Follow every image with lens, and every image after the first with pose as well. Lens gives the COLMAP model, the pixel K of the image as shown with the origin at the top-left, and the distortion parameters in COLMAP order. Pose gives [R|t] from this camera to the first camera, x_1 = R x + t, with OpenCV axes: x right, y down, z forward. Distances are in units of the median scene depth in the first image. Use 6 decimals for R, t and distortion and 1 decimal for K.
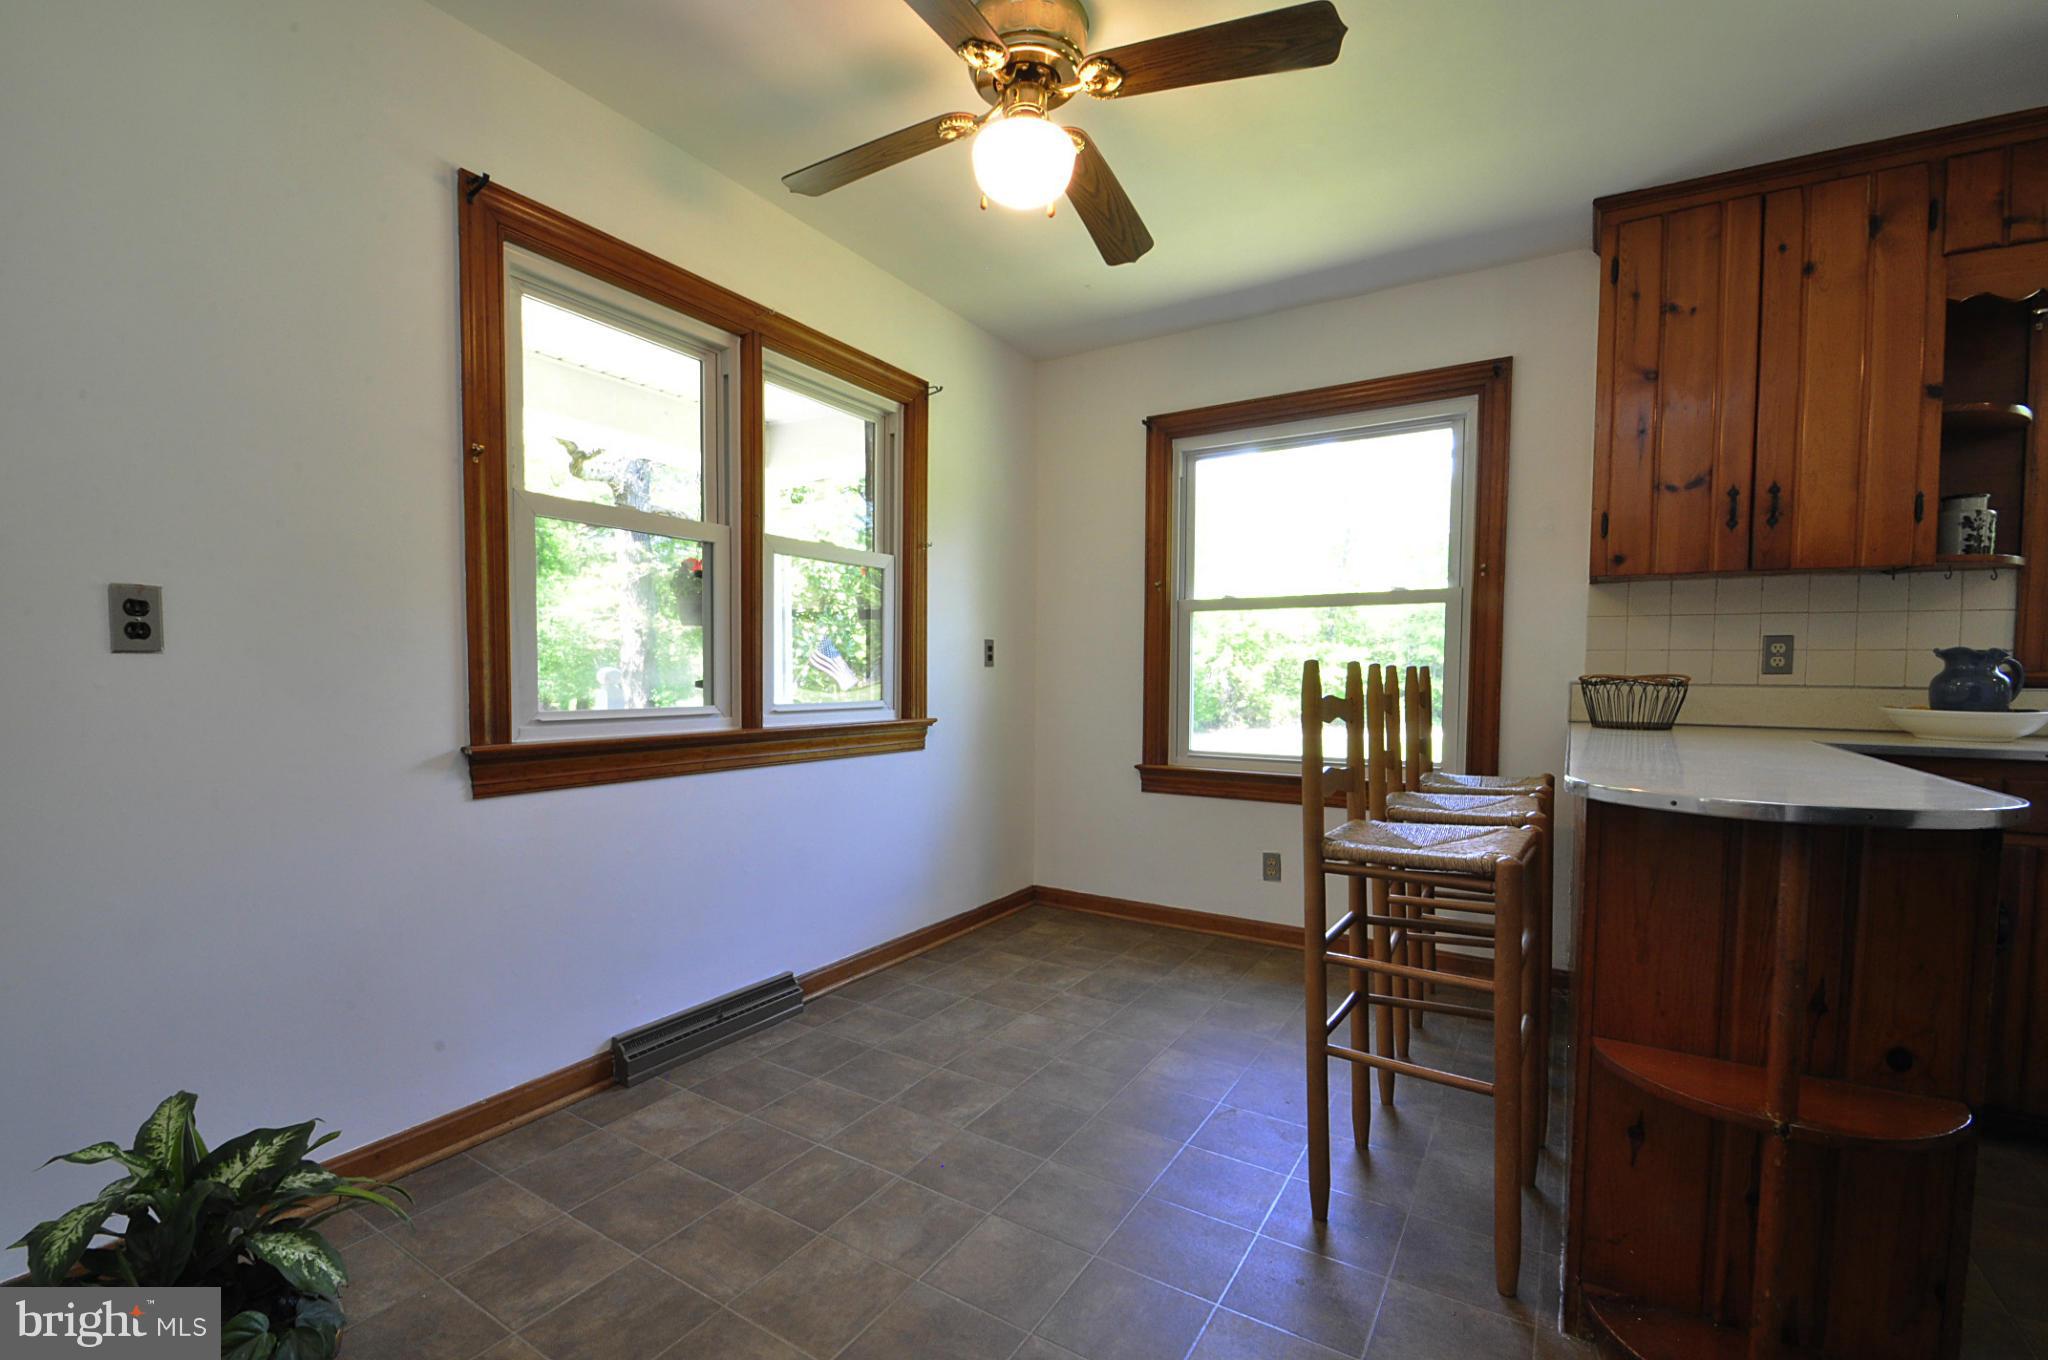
lens RADIAL K [[903.8, 0, 995.7], [0, 903.8, 719.3], [0, 0, 1]] dist [0.006290, -0.011235]
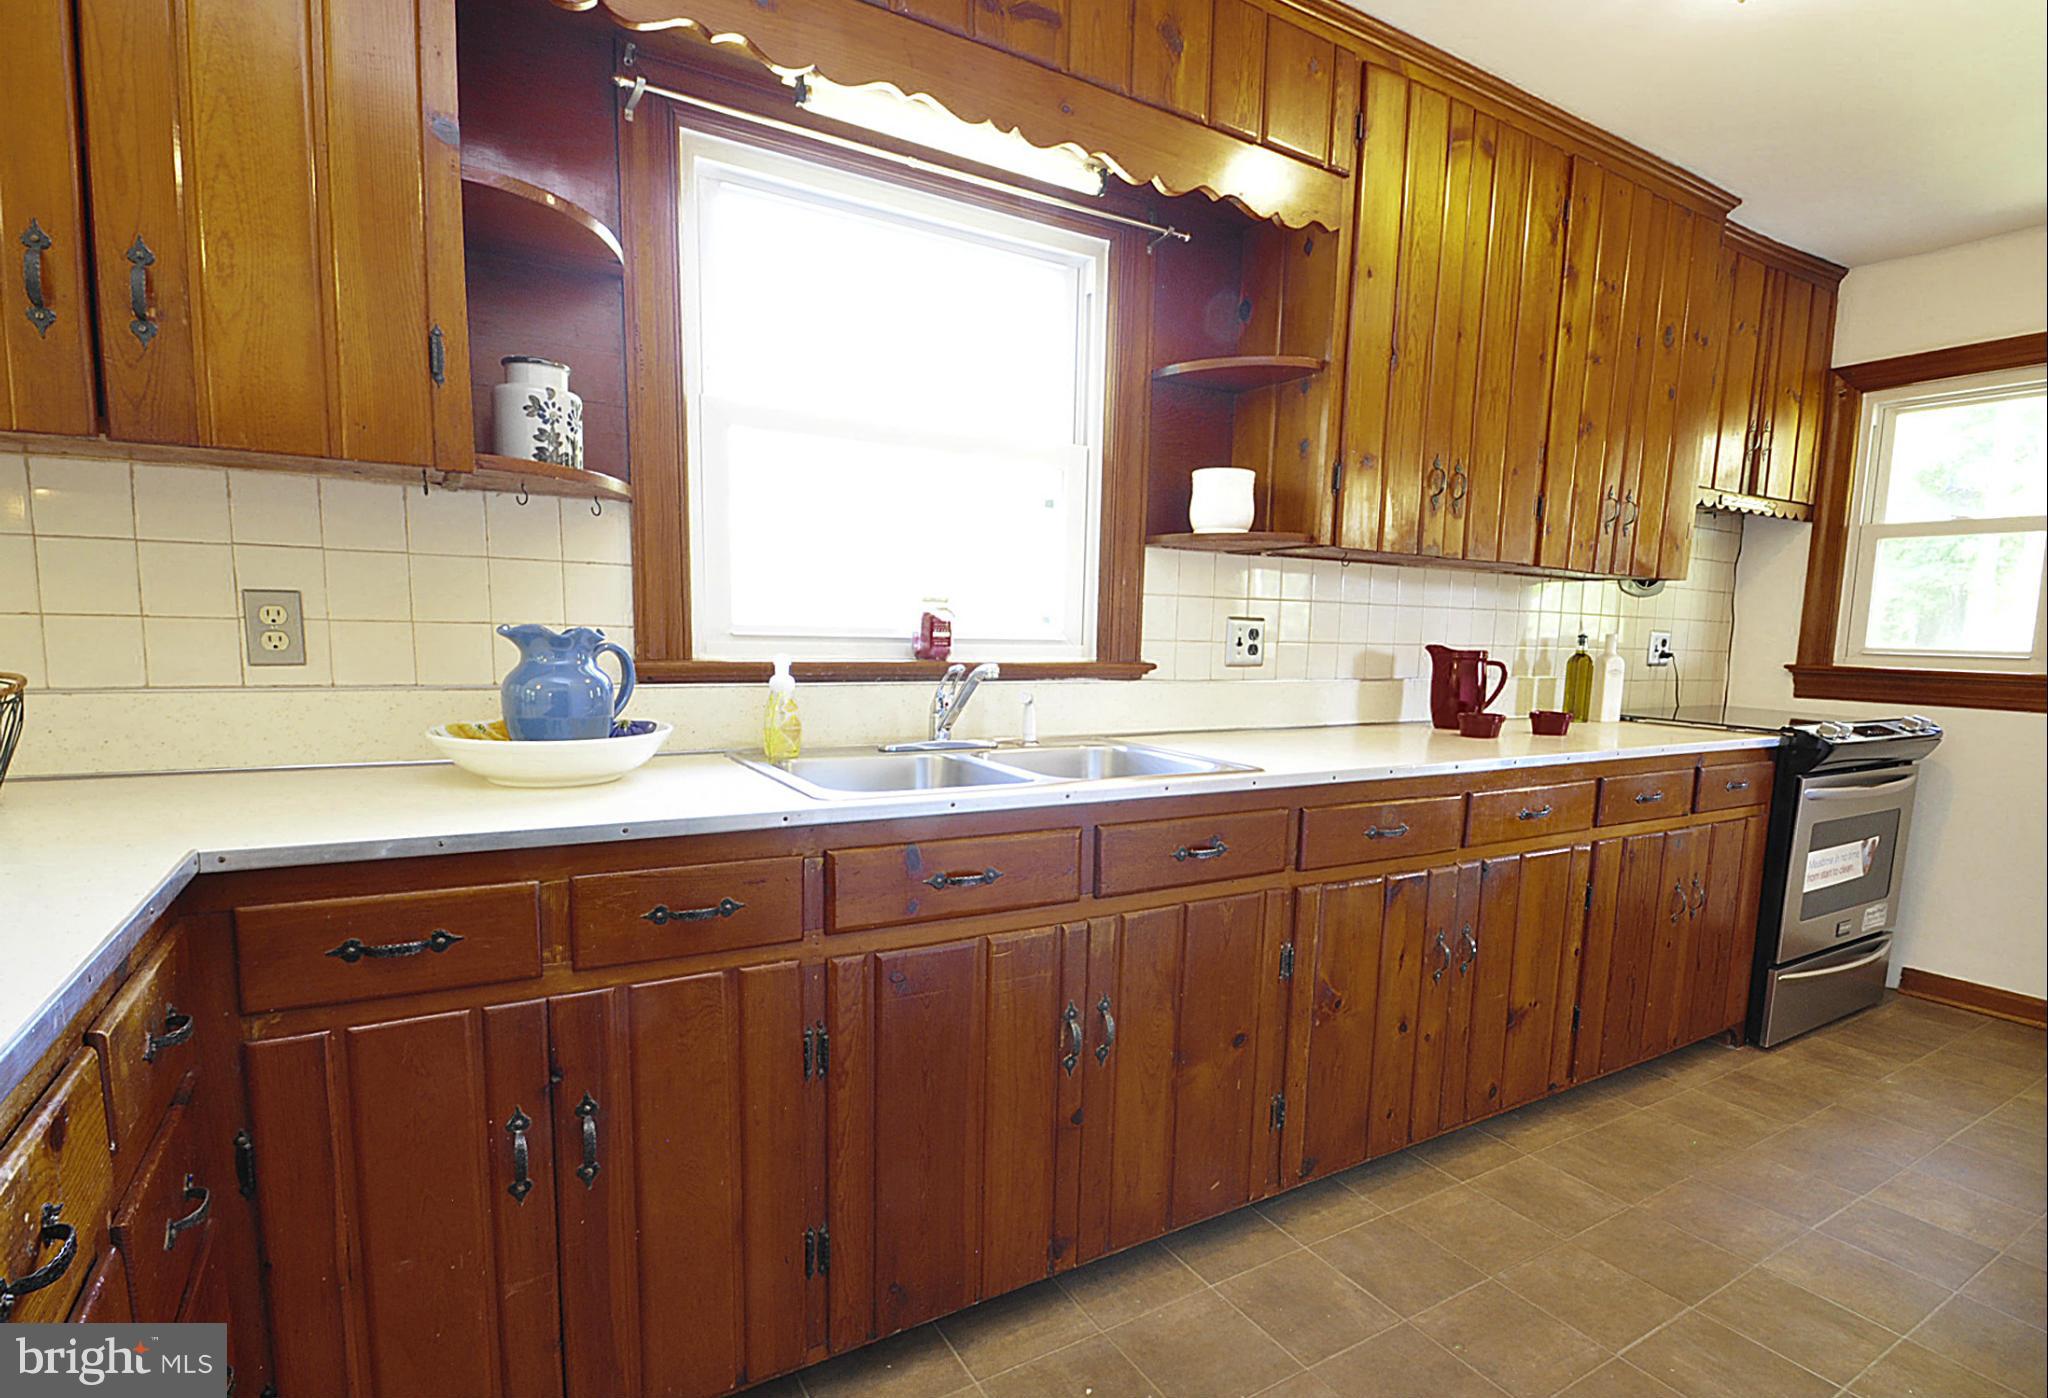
lens RADIAL K [[1004.6, 0, 1050.5], [0, 1004.6, 758.5], [0, 0, 1]] dist [-0.000980, -0.006840]
pose [[0.445430, -0.112230, 0.888255, 0.585960], [0.024958, 0.993283, 0.112984, -0.055269], [-0.894969, -0.028157, 0.445240, 0.377987]]
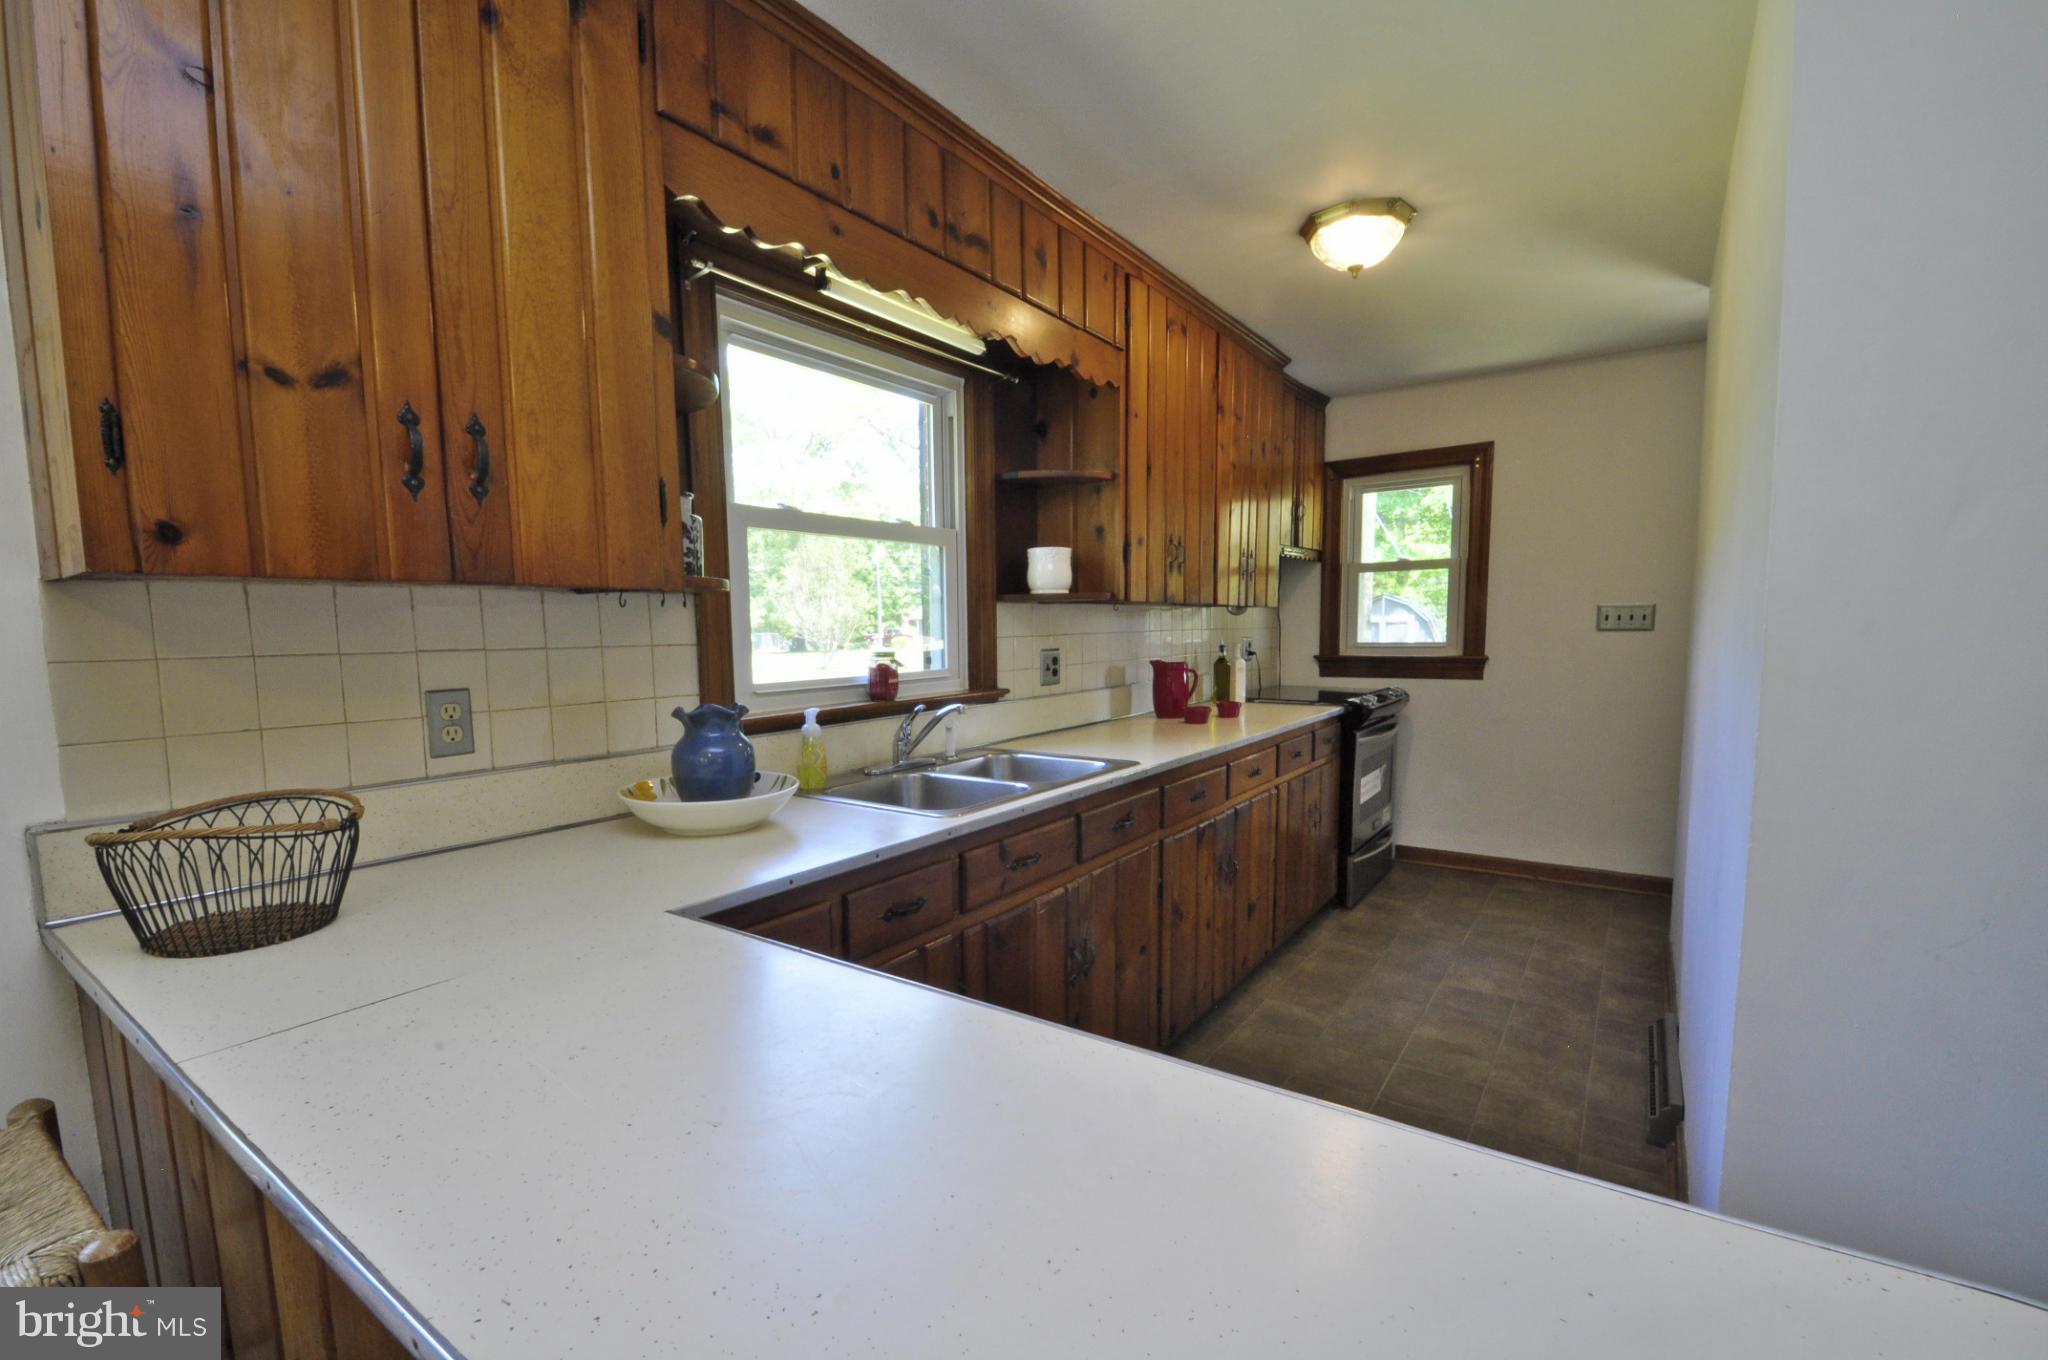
lens RADIAL K [[903.8, 0, 1000.1], [0, 903.8, 719.0], [0, 0, 1]] dist [0.006290, -0.011235]
pose [[0.057609, -0.112323, 0.992000, 0.333529], [0.061772, 0.992148, 0.108753, -0.123143], [-0.996426, 0.055013, 0.064095, 0.656183]]
